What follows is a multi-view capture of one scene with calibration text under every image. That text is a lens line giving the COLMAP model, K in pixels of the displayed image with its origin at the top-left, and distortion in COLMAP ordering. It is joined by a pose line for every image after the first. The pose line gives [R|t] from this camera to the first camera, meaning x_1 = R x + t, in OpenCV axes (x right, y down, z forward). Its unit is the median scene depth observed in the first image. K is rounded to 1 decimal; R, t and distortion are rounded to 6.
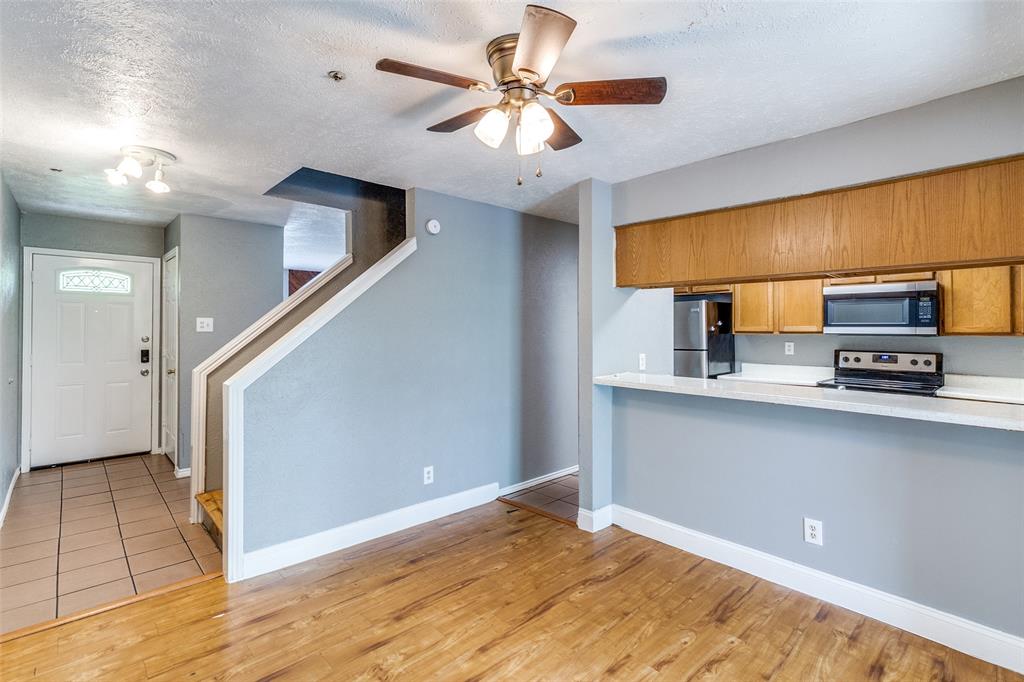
lens RADIAL K [[473.1, 0, 511.9], [0, 473.1, 328.5], [0, 0, 1]] dist [0.005222, 0.000084]
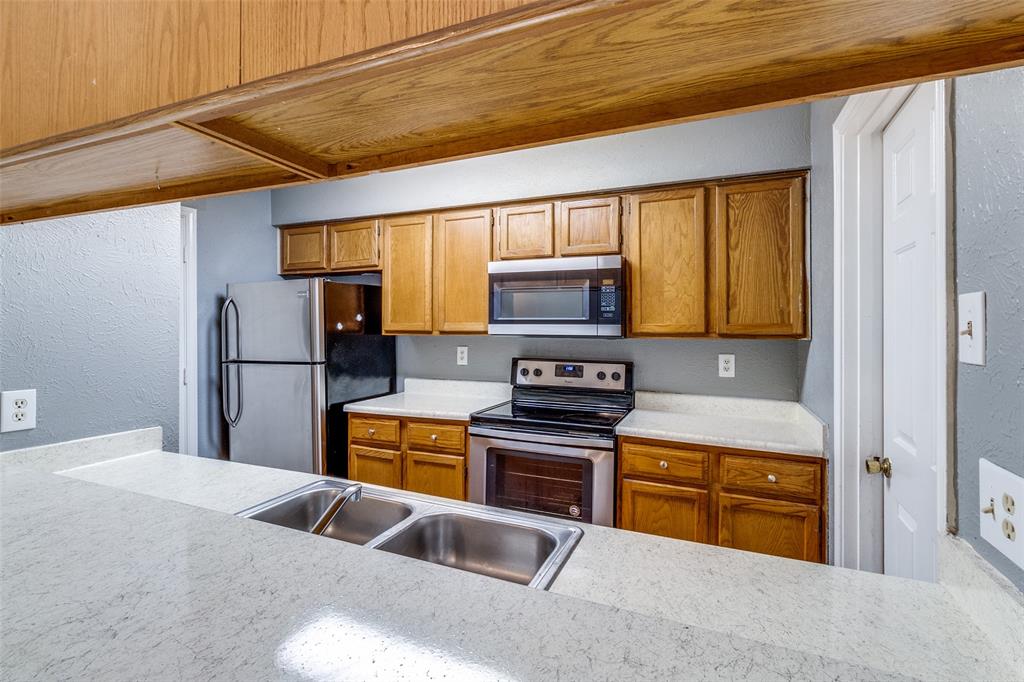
lens RADIAL K [[473.1, 0, 514.3], [0, 473.1, 330.9], [0, 0, 1]] dist [0.005222, 0.000084]
pose [[0.913853, -0.003479, 0.406030, 0.485642], [-0.001515, 0.999927, 0.011979, -0.001870], [-0.406042, -0.011562, 0.913781, 0.455305]]
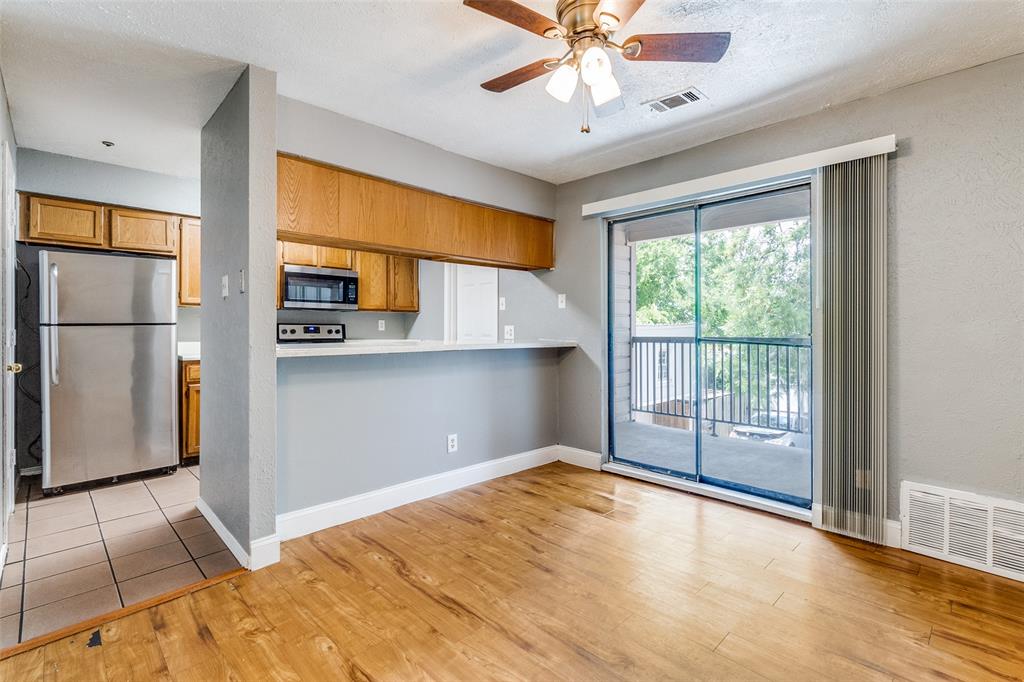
lens RADIAL K [[473.1, 0, 512.5], [0, 473.1, 331.2], [0, 0, 1]] dist [0.005222, 0.000084]
pose [[-0.023130, -0.009839, 0.999684, -0.489514], [-0.005522, 0.999938, 0.009713, 0.058628], [-0.999717, -0.005295, -0.023182, 0.570466]]
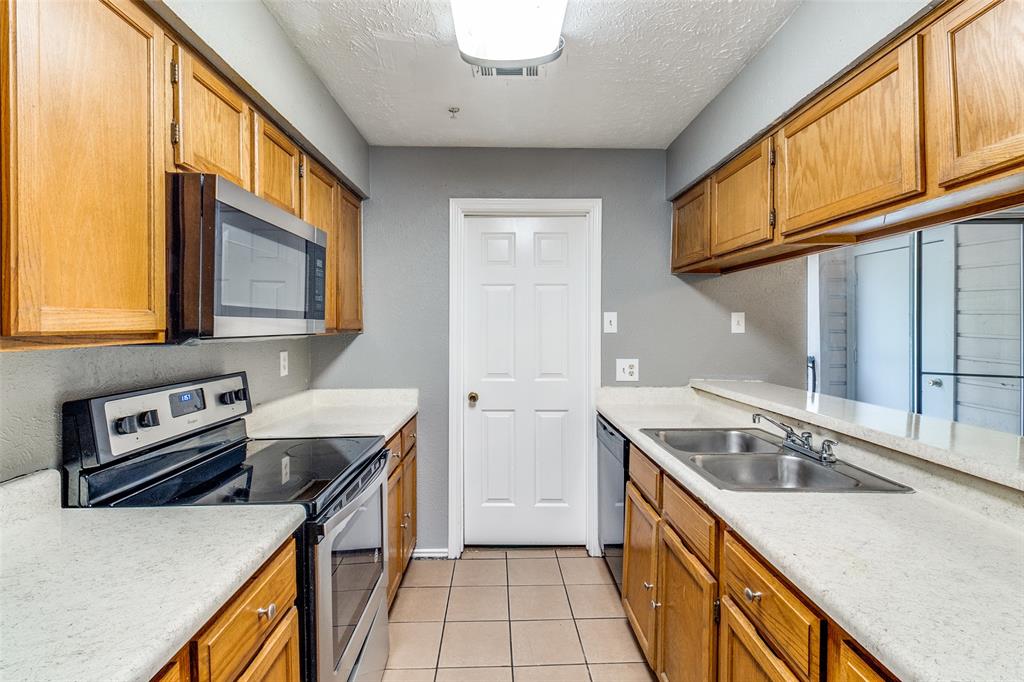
lens RADIAL K [[473.1, 0, 513.7], [0, 473.1, 331.6], [0, 0, 1]] dist [0.005222, 0.000084]
pose [[-0.755329, -0.006163, 0.655317, 0.398277], [-0.001844, 0.999972, 0.007279, 0.007703], [-0.655343, 0.004290, -0.755319, 1.235013]]
